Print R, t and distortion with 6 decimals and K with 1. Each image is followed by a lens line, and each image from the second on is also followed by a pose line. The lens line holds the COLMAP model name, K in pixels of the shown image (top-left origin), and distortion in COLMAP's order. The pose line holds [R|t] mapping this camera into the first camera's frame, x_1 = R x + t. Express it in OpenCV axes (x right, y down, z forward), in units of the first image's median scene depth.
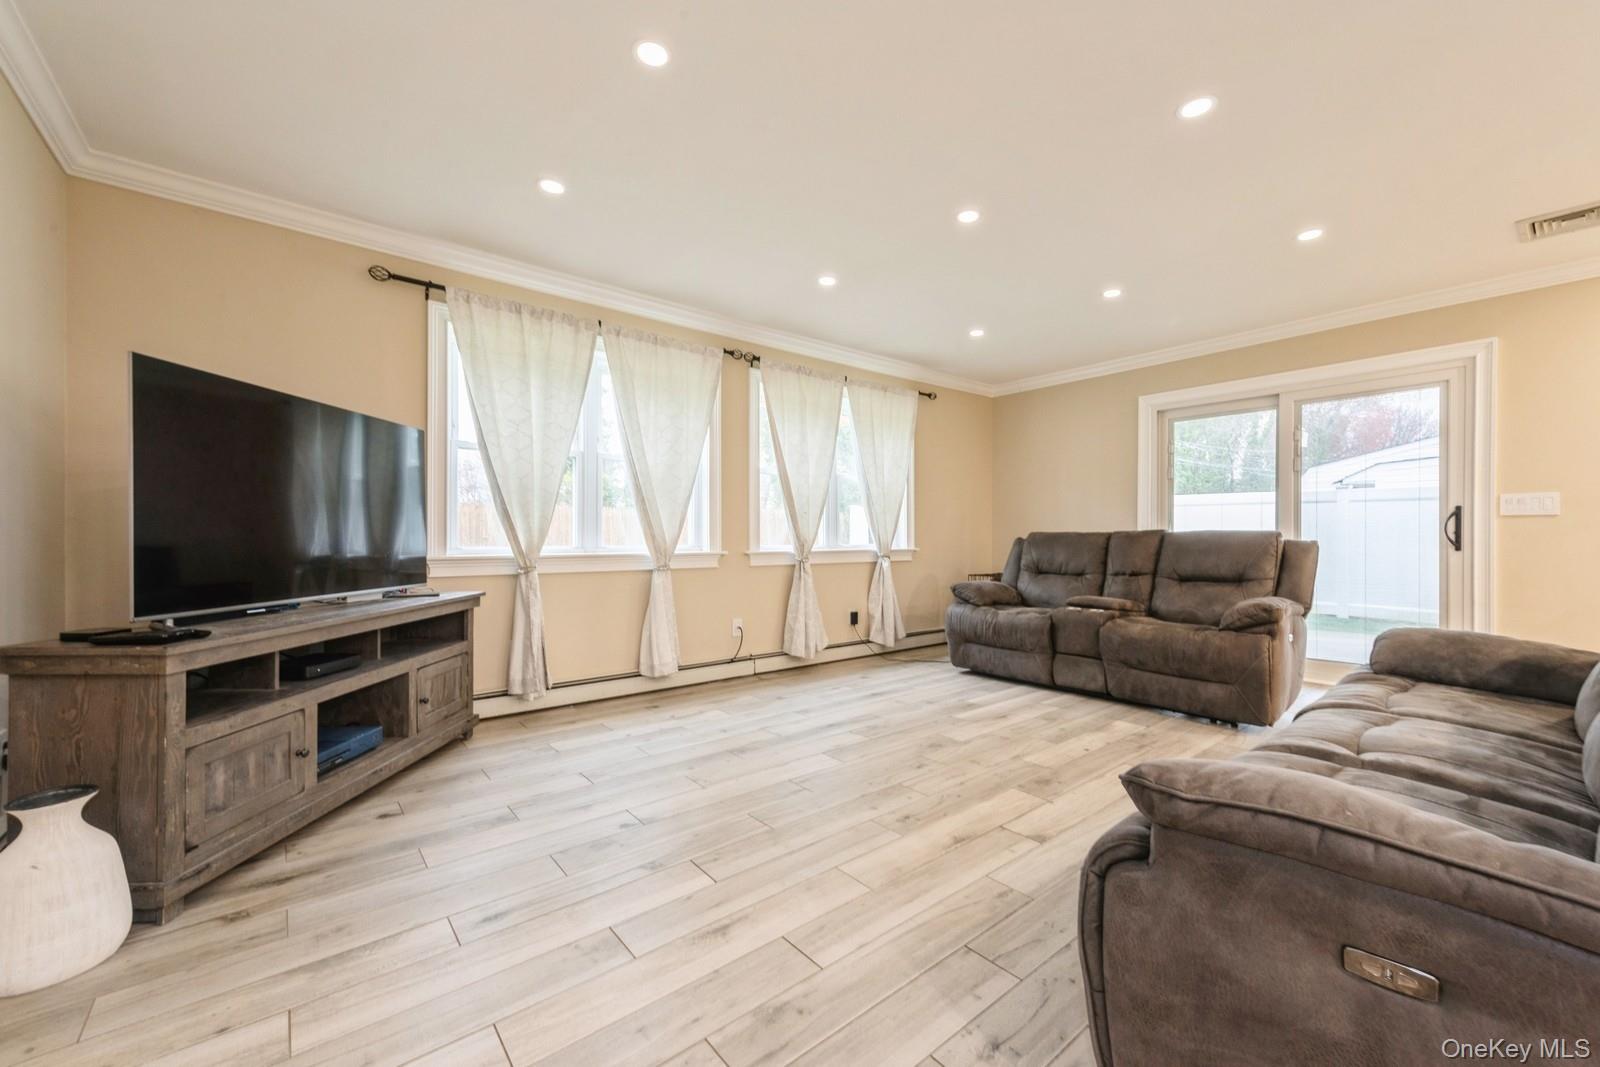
lens RADIAL K [[629.8, 0, 800.0], [0, 629.8, 533.5], [0, 0, 1]] dist [-0.000103, -0.000013]
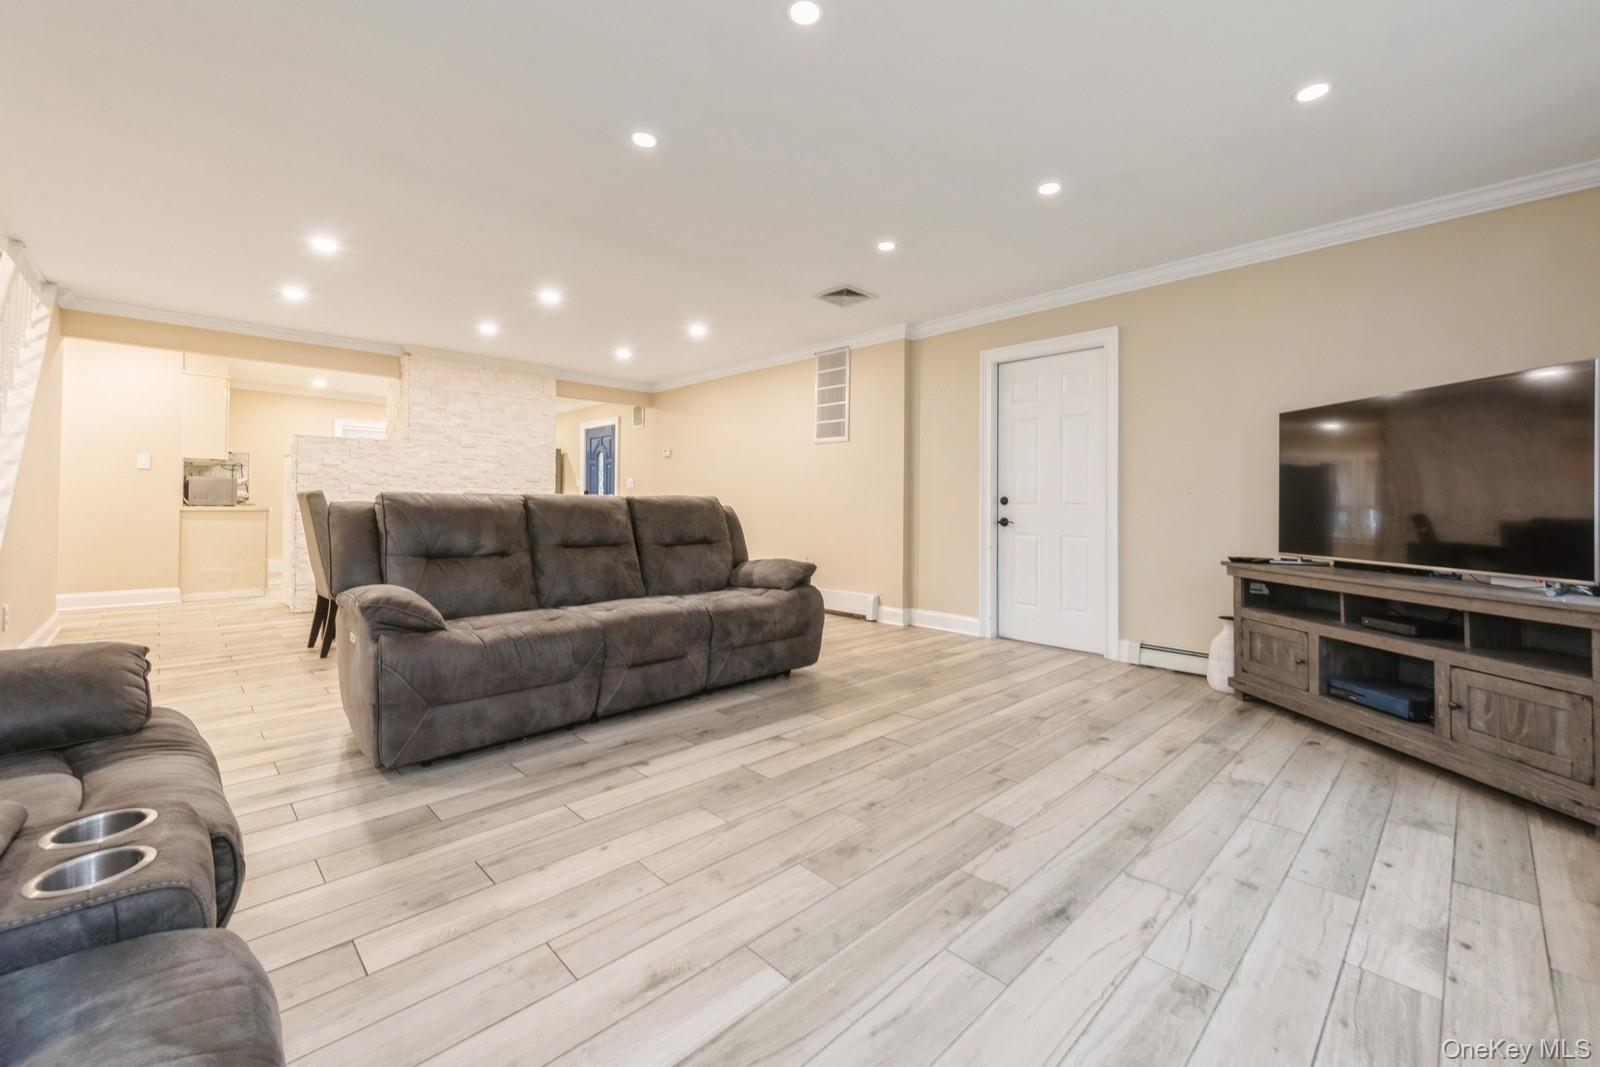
lens RADIAL K [[651.7, 0, 796.4], [0, 651.7, 501.8], [0, 0, 1]] dist [0.000006, -0.000011]
pose [[-0.996670, -0.009729, -0.080956, 0.333509], [-0.008951, 0.999910, -0.009959, 0.010160], [0.081046, -0.009202, -0.996668, 1.706443]]
